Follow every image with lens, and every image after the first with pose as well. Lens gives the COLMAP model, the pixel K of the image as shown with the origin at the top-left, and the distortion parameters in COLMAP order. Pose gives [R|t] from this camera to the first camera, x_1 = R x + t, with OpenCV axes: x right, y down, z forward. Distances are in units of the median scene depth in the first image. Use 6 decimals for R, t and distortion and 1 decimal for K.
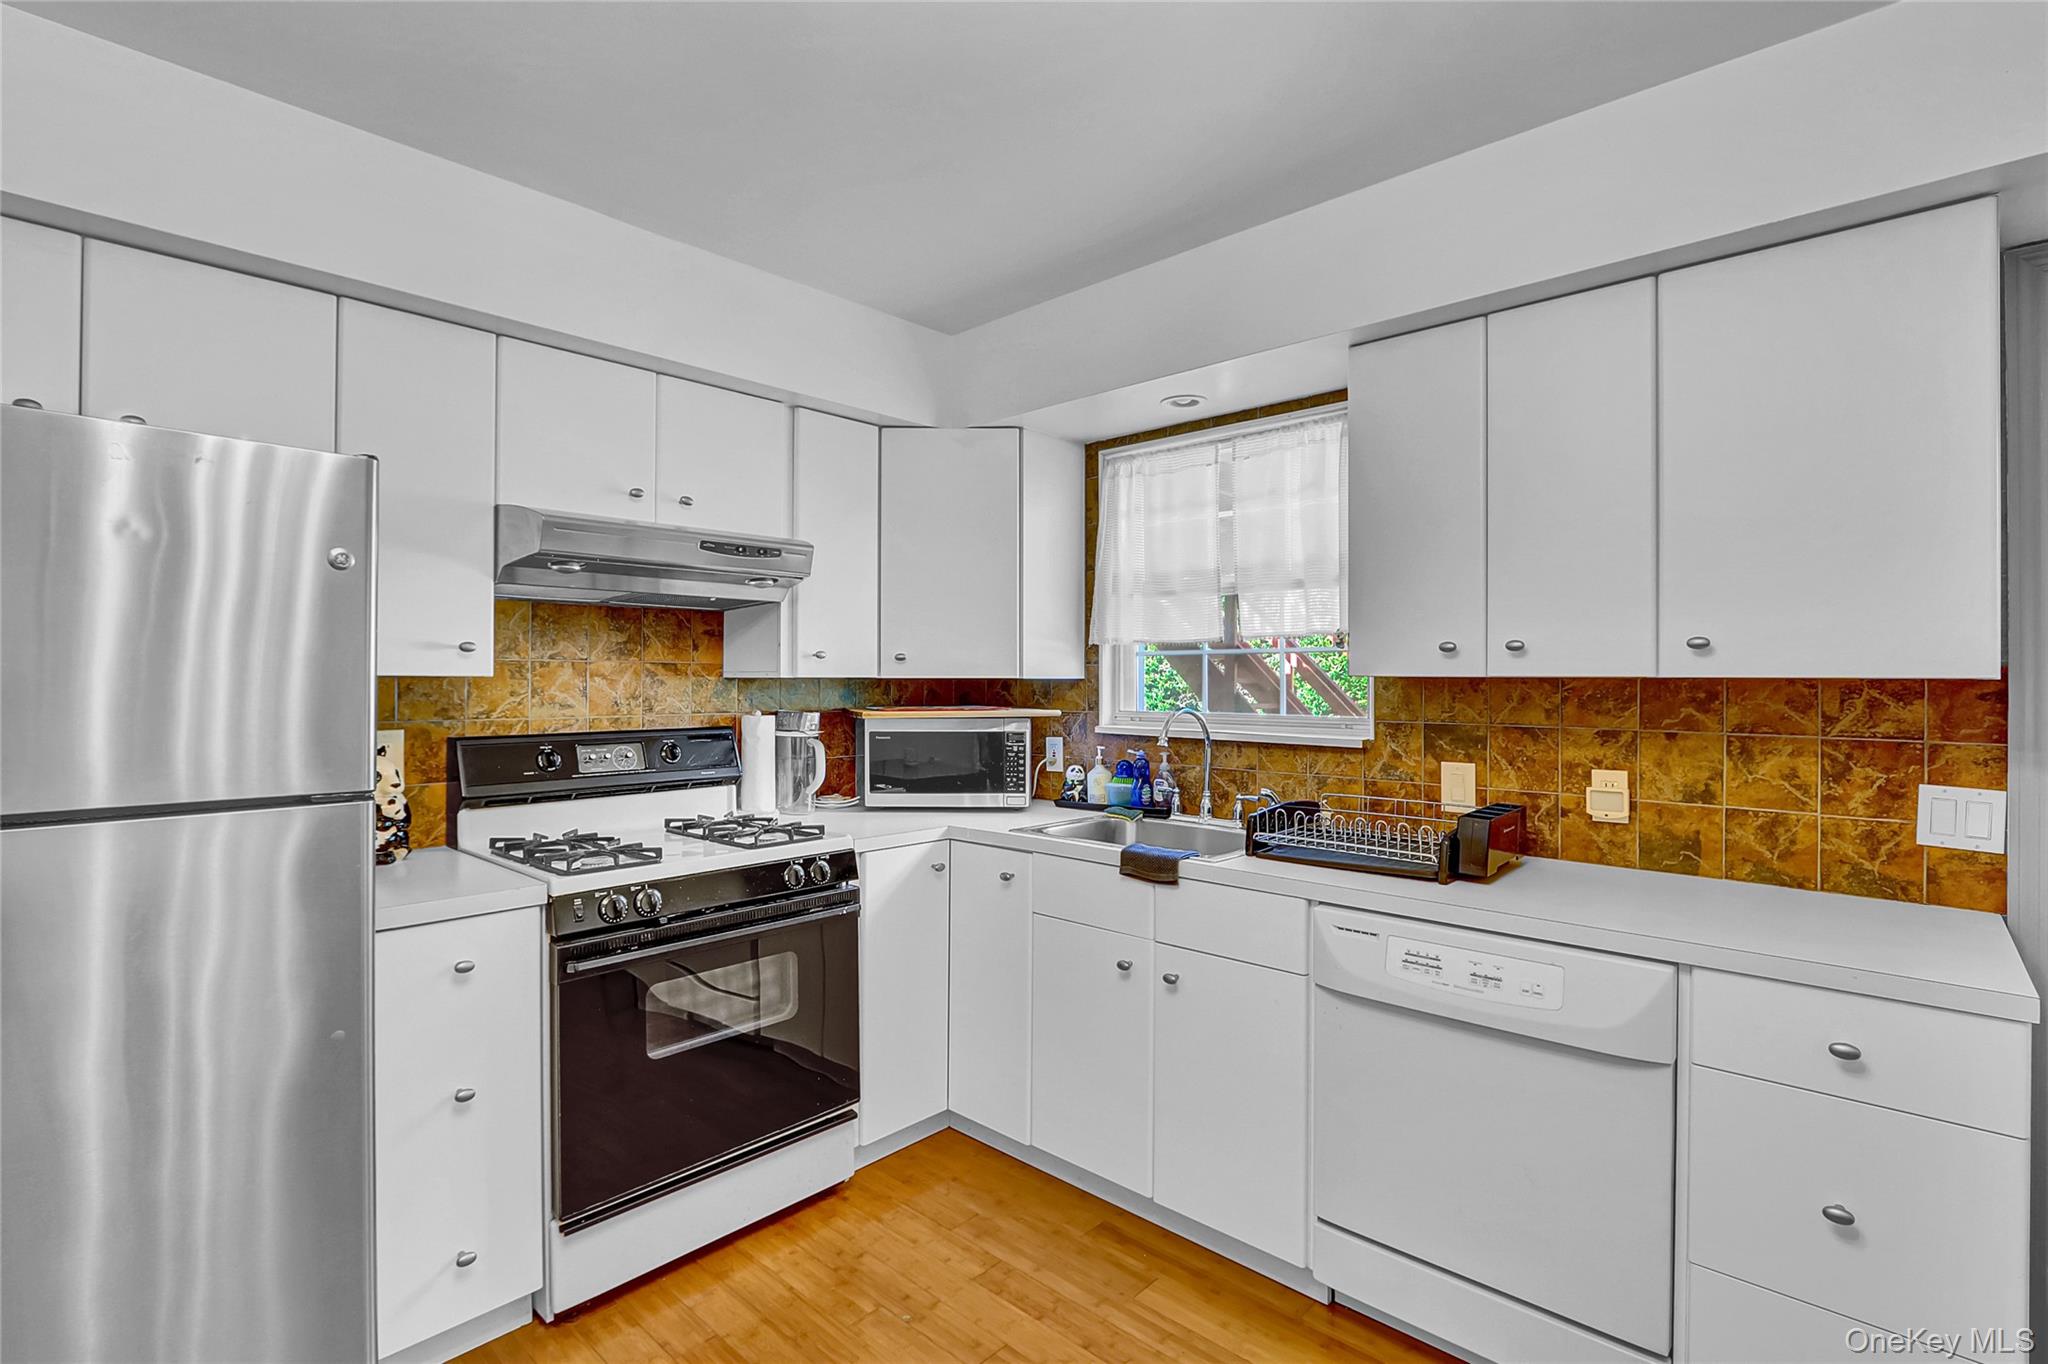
lens RADIAL K [[939.2, 0, 1020.4], [0, 939.2, 681.4], [0, 0, 1]] dist [-0.012285, 0.000079]
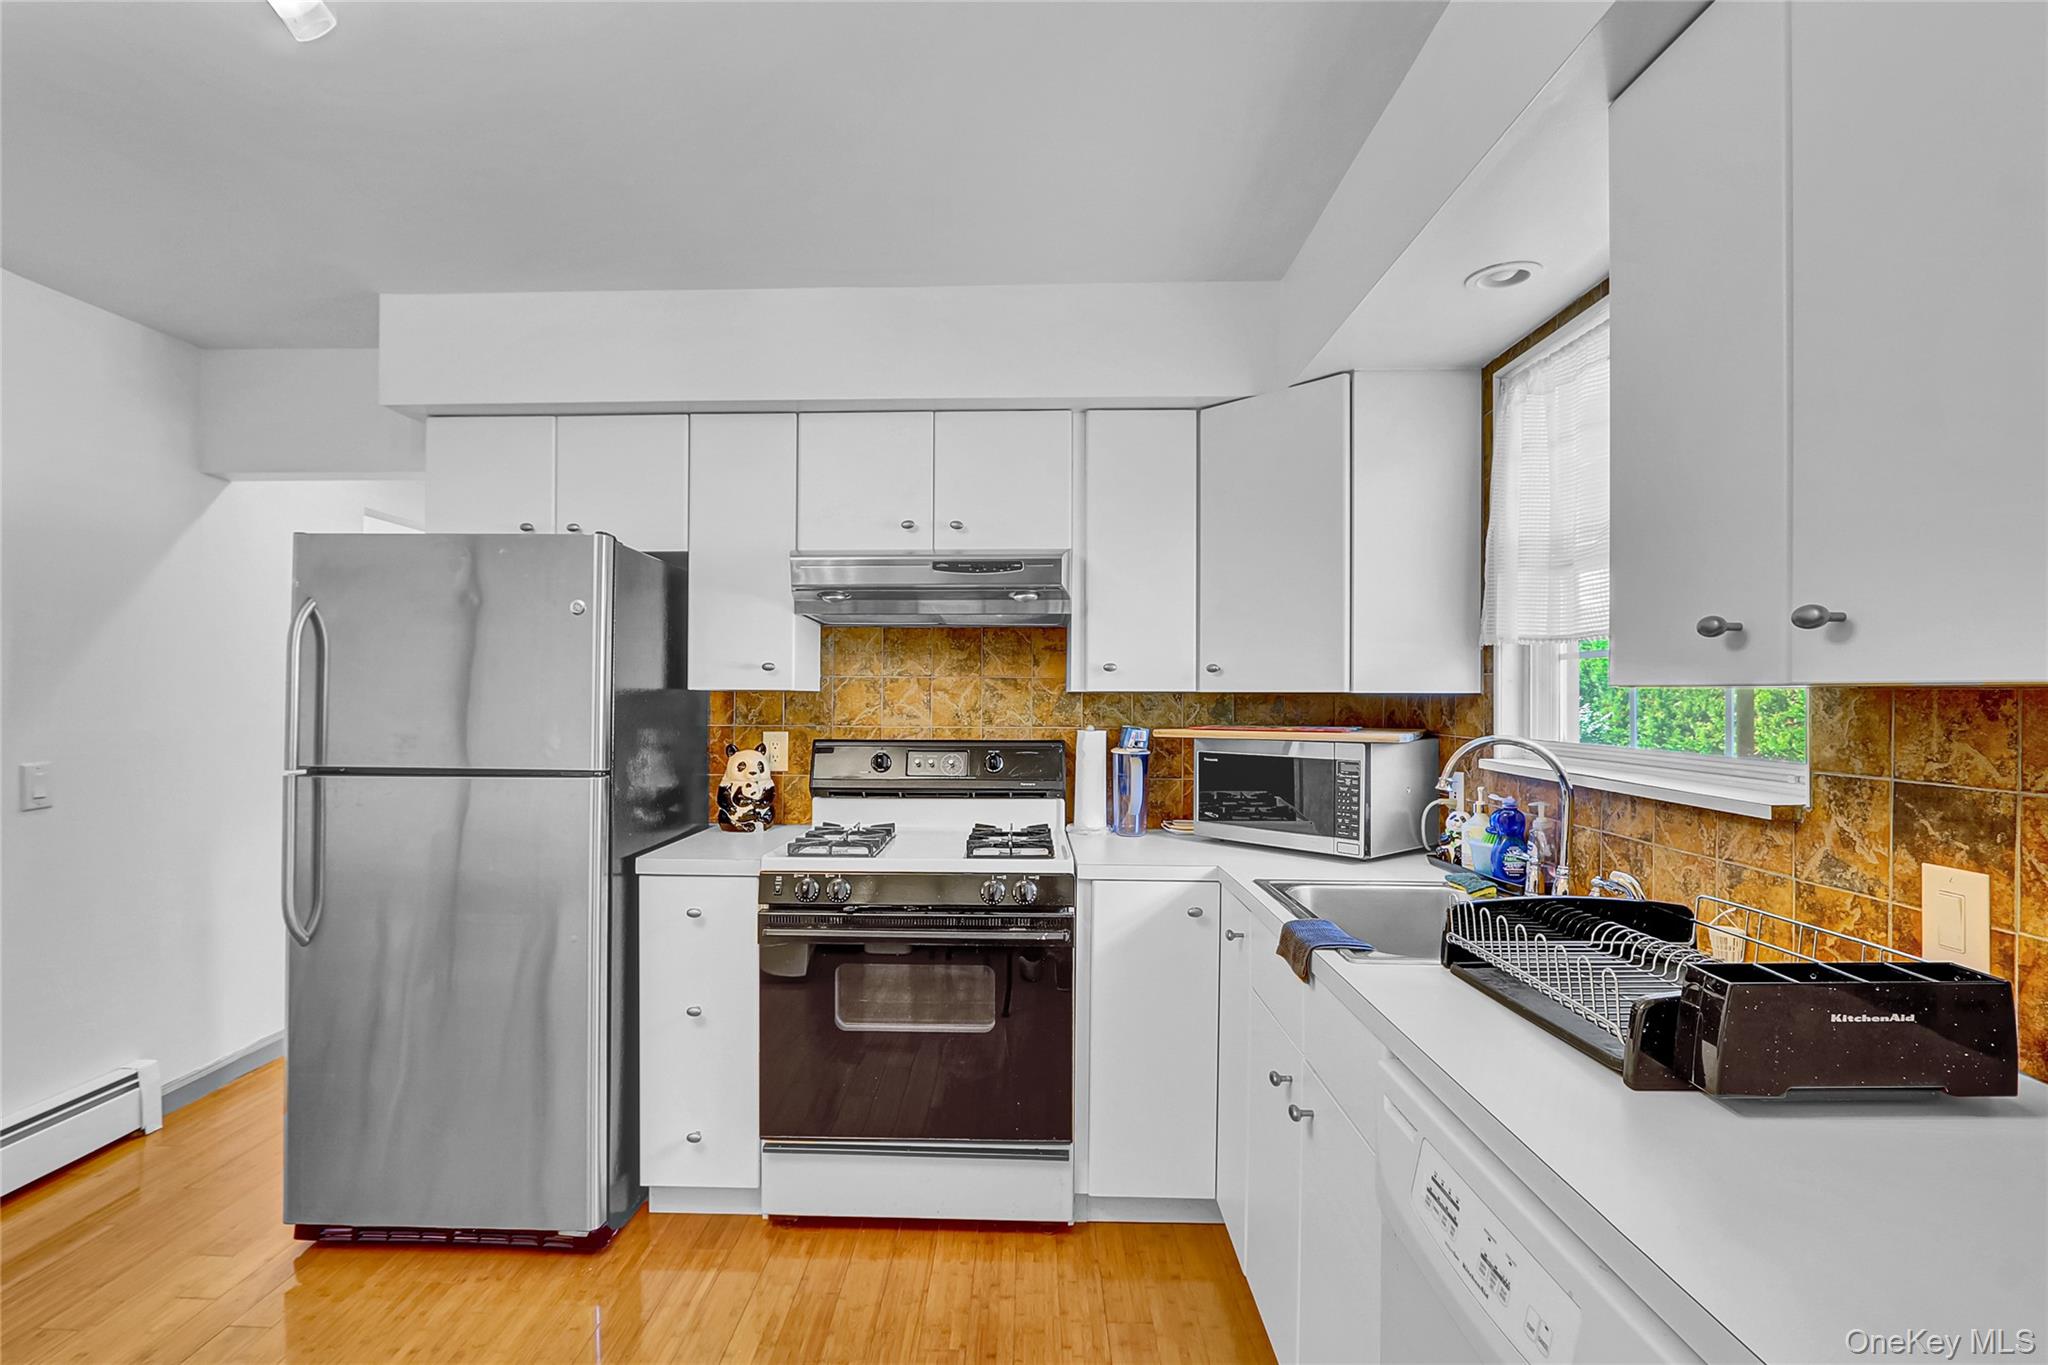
lens RADIAL K [[959.3, 0, 1006.3], [0, 959.3, 701.7], [0, 0, 1]] dist [-0.015433, 0.000081]
pose [[0.663114, 0.006278, -0.748492, 0.467907], [-0.004225, 0.999980, 0.004644, 0.002189], [0.748507, 0.000083, 0.663127, 0.300579]]
